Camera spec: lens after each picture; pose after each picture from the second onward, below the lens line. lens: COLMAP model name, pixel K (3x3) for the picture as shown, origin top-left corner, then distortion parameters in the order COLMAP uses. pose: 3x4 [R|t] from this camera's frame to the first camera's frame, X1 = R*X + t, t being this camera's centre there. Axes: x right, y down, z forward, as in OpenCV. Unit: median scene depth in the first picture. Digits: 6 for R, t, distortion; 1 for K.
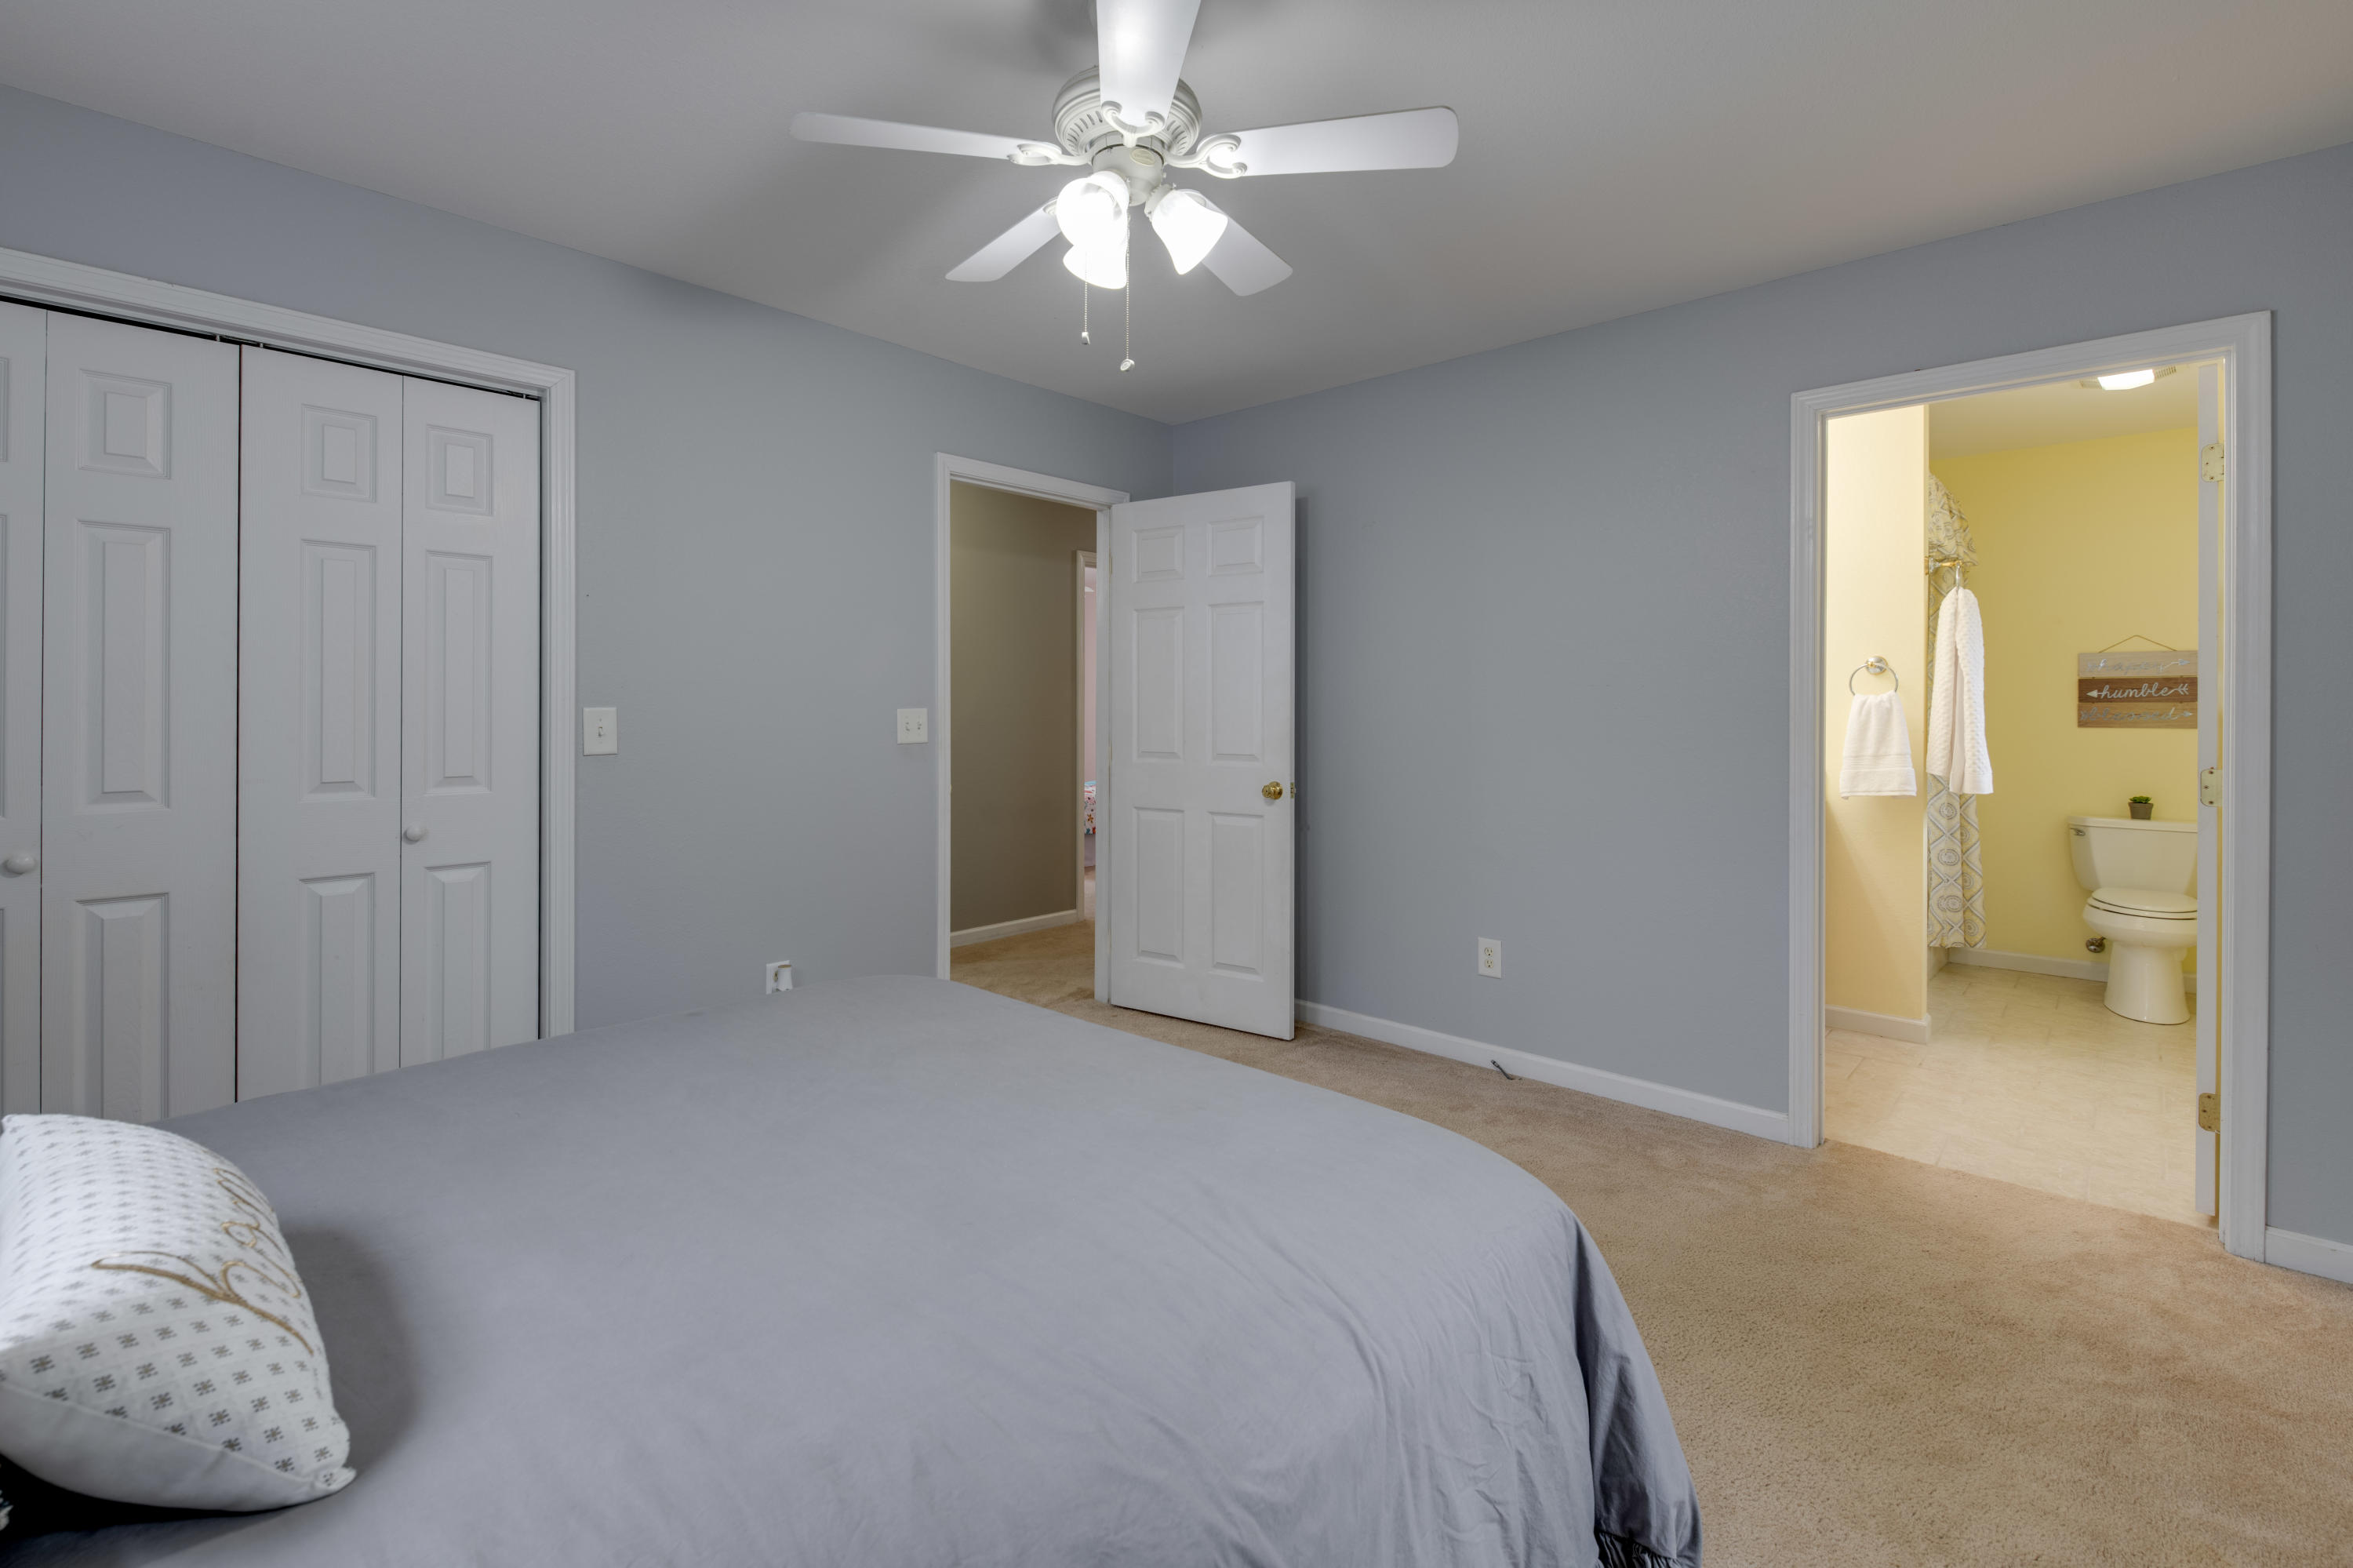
lens RADIAL K [[1054.6, 0, 1178.5], [0, 1054.6, 702.0], [0, 0, 1]] dist [0.021729, -0.007665]
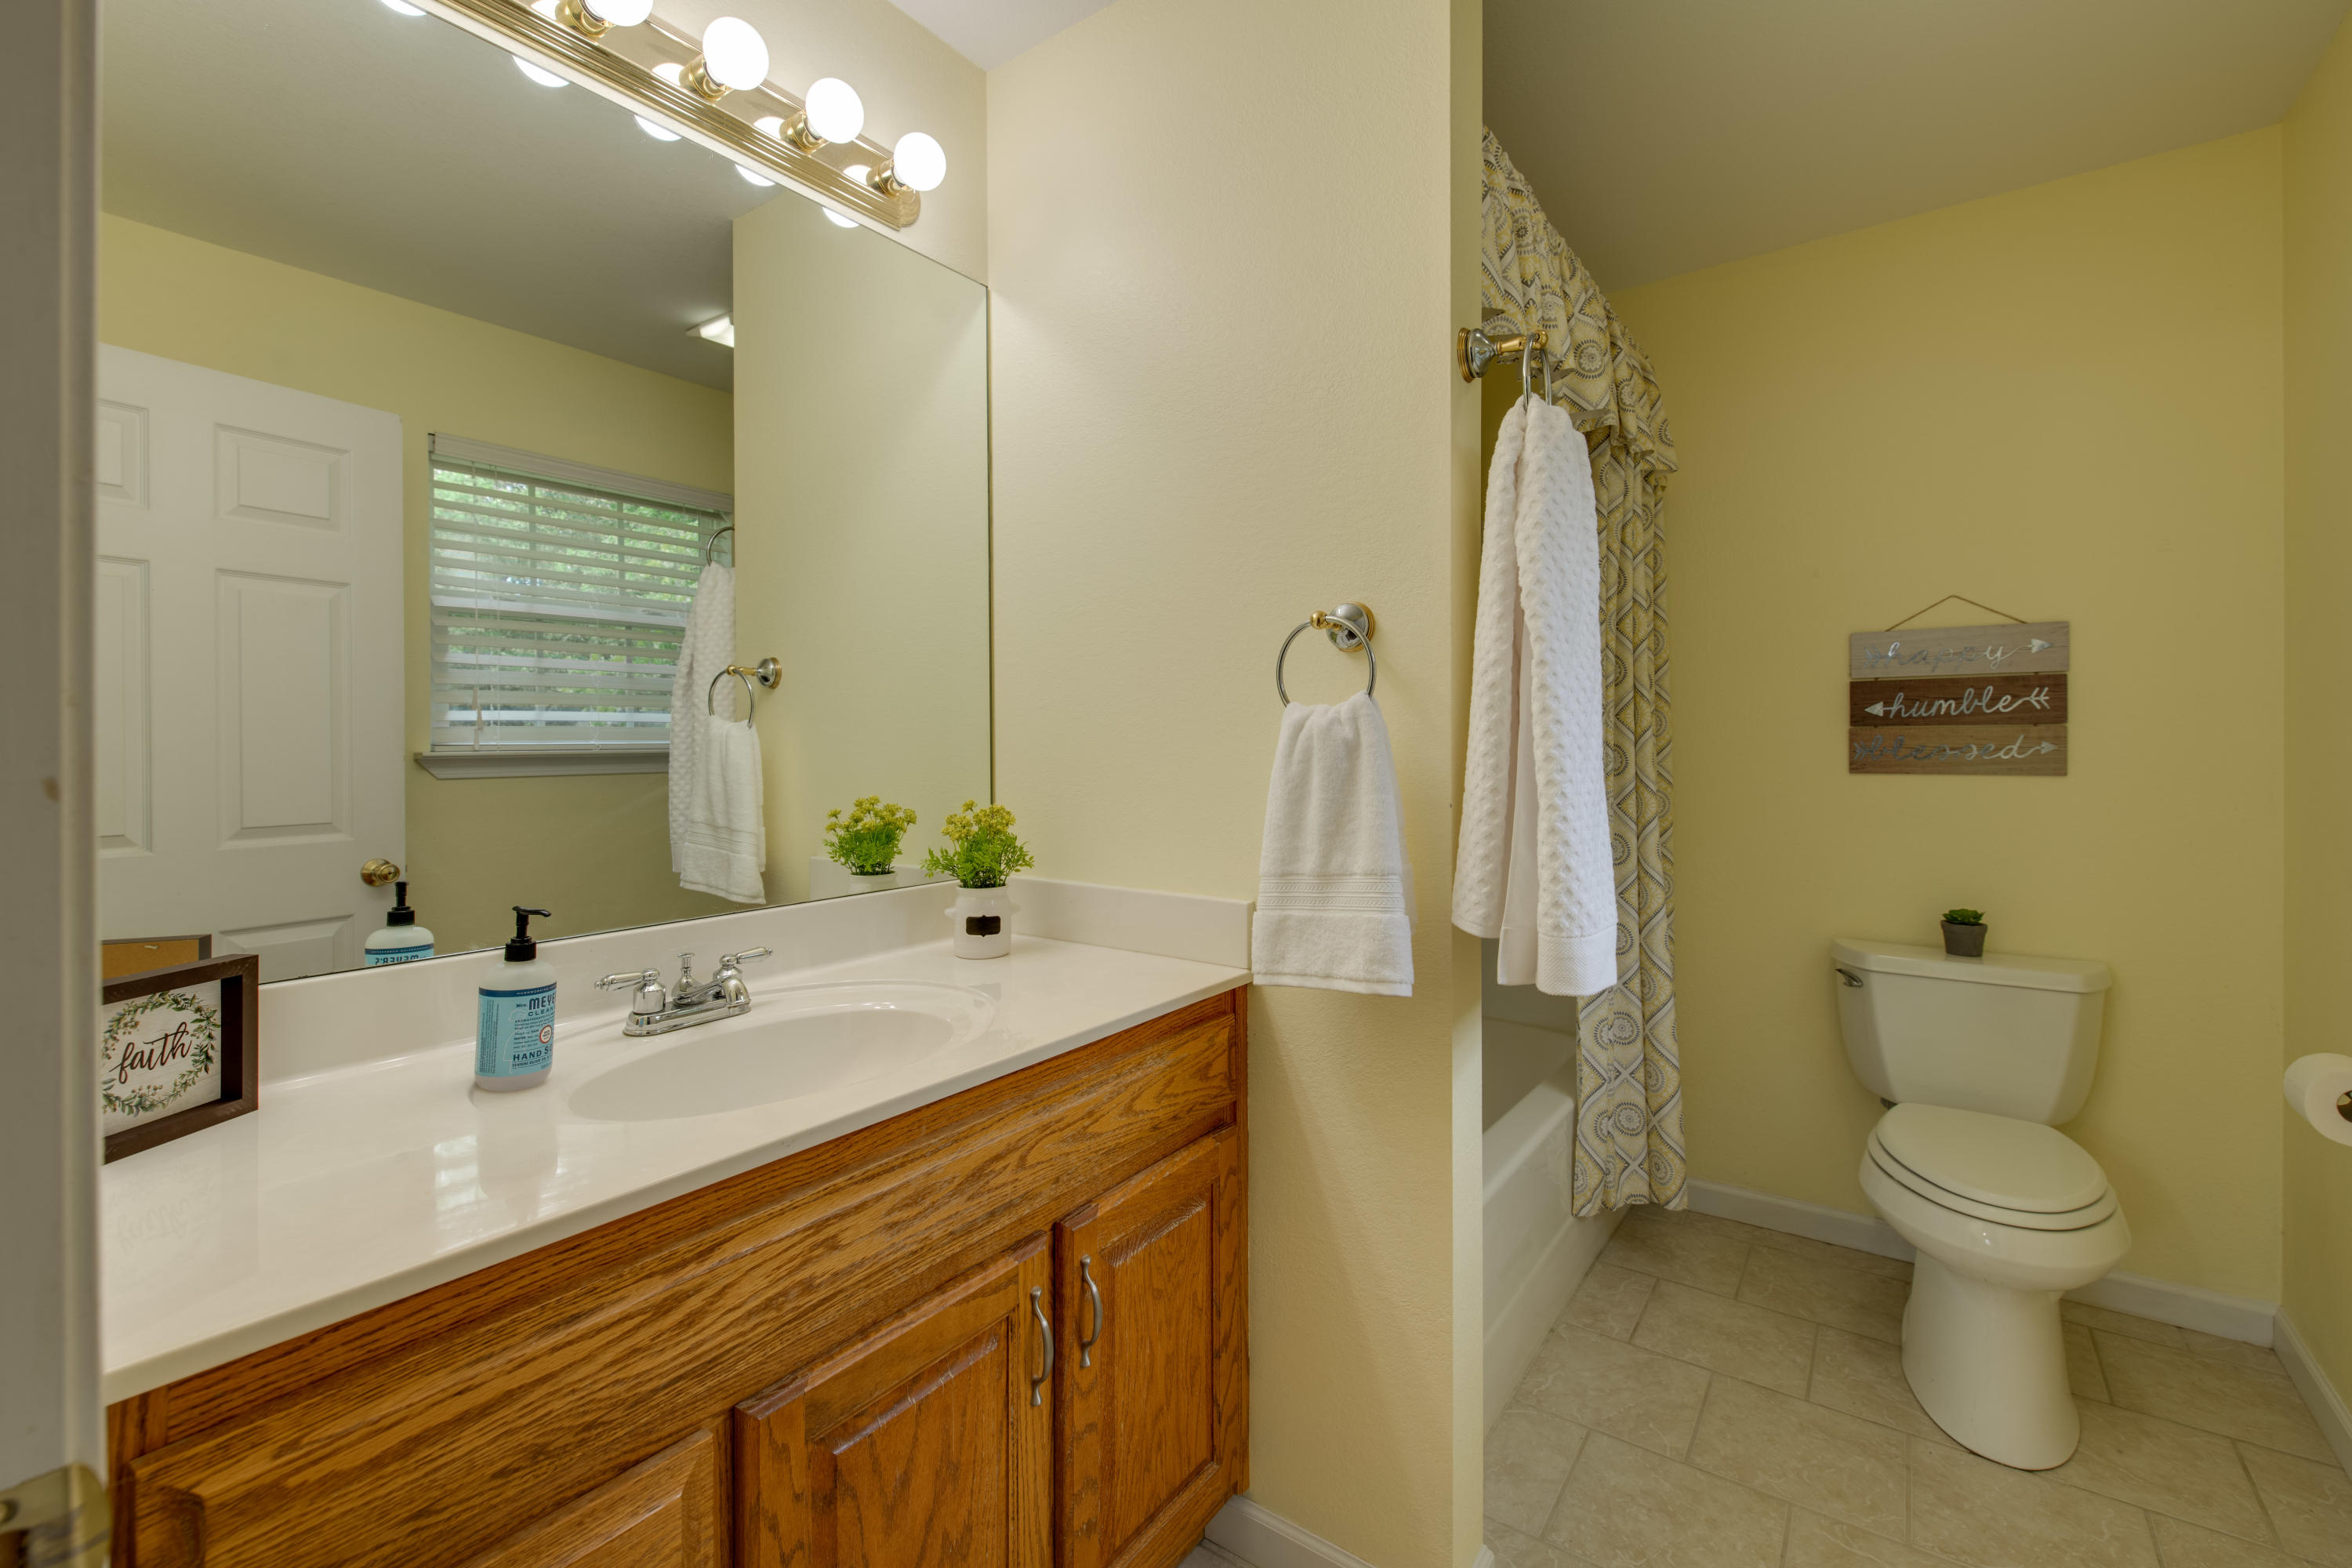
lens RADIAL K [[1054.1, 0, 1141.1], [0, 1054.1, 739.5], [0, 0, 1]] dist [0.021729, -0.007665]
pose [[0.994064, -0.006361, 0.108610, 0.458886], [0.005955, 0.999974, 0.004066, 0.002875], [-0.108633, -0.003396, 0.994076, 0.540328]]
